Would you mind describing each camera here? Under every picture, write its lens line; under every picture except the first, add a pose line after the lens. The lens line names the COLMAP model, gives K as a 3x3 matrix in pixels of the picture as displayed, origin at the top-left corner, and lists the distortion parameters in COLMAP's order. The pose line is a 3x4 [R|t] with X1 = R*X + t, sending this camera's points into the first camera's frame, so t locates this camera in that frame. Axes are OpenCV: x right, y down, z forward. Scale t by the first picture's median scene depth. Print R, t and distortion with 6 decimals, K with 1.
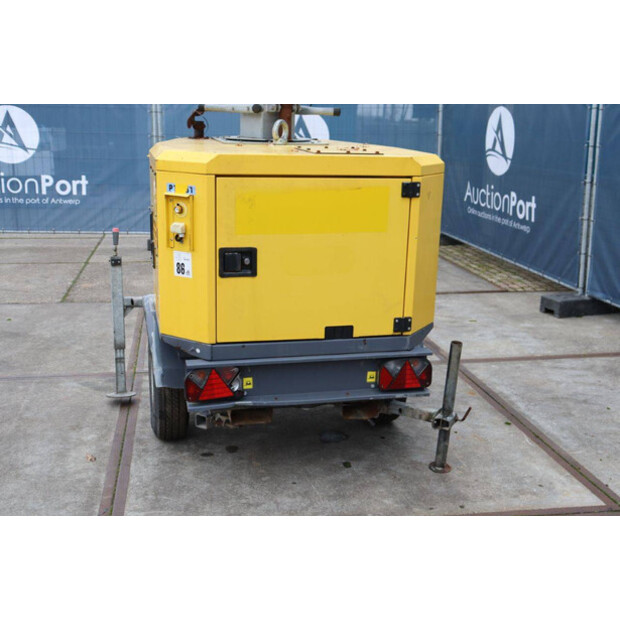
lens RADIAL K [[766.6, 0, 311.1], [0, 766.6, 305.8], [0, 0, 1]] dist [0.007399, 0.000000]
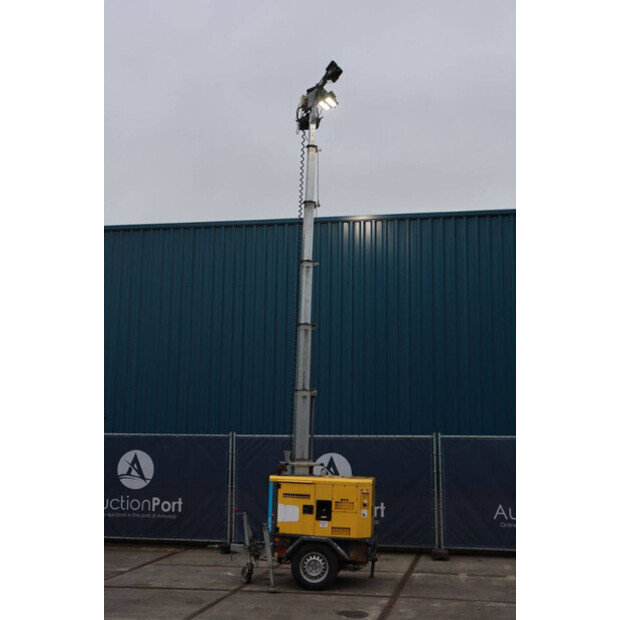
lens RADIAL K [[834.2, 0, 314.6], [0, 834.2, 310.0], [0, 0, 1]] dist [0.067518, 0.000000]
pose [[0.361923, 0.133806, 0.922555, -3.174817], [0.210894, 0.952235, -0.220846, -0.117742], [-0.908039, 0.274490, 0.316417, -0.167914]]
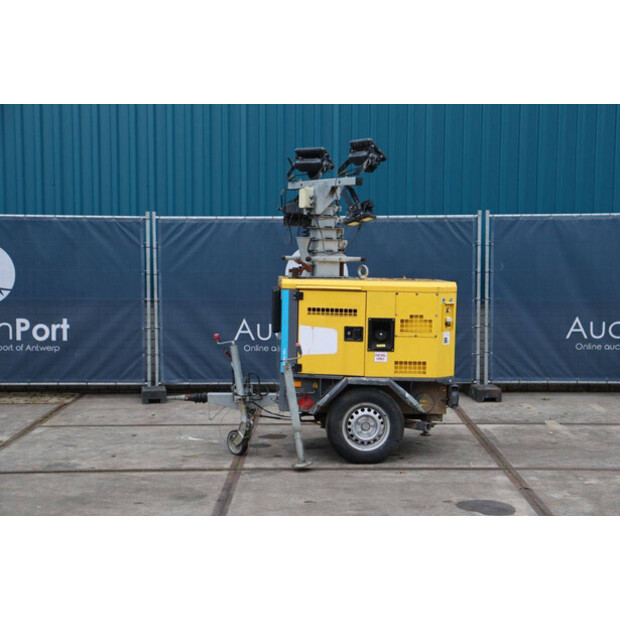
lens RADIAL K [[1078.9, 0, 310.5], [0, 1078.9, 299.8], [0, 0, 1]] dist [0.195131, 0.000000]
pose [[0.180038, -0.067755, 0.981323, -2.546998], [0.229480, 0.972990, 0.025078, -0.257708], [-0.956517, 0.220679, 0.190723, 0.665791]]
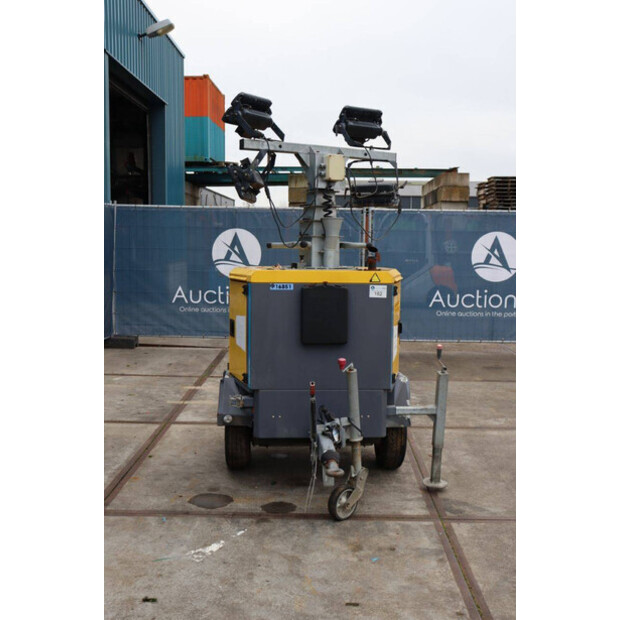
lens RADIAL K [[724.8, 0, 312.5], [0, 724.8, 312.5], [0, 0, 1]] dist [-0.007173, 0.000000]
pose [[-0.984180, -0.049507, 0.170116, -0.285622], [0.008306, 0.946219, 0.323420, -0.599391], [-0.176979, 0.319716, -0.930838, 2.400047]]
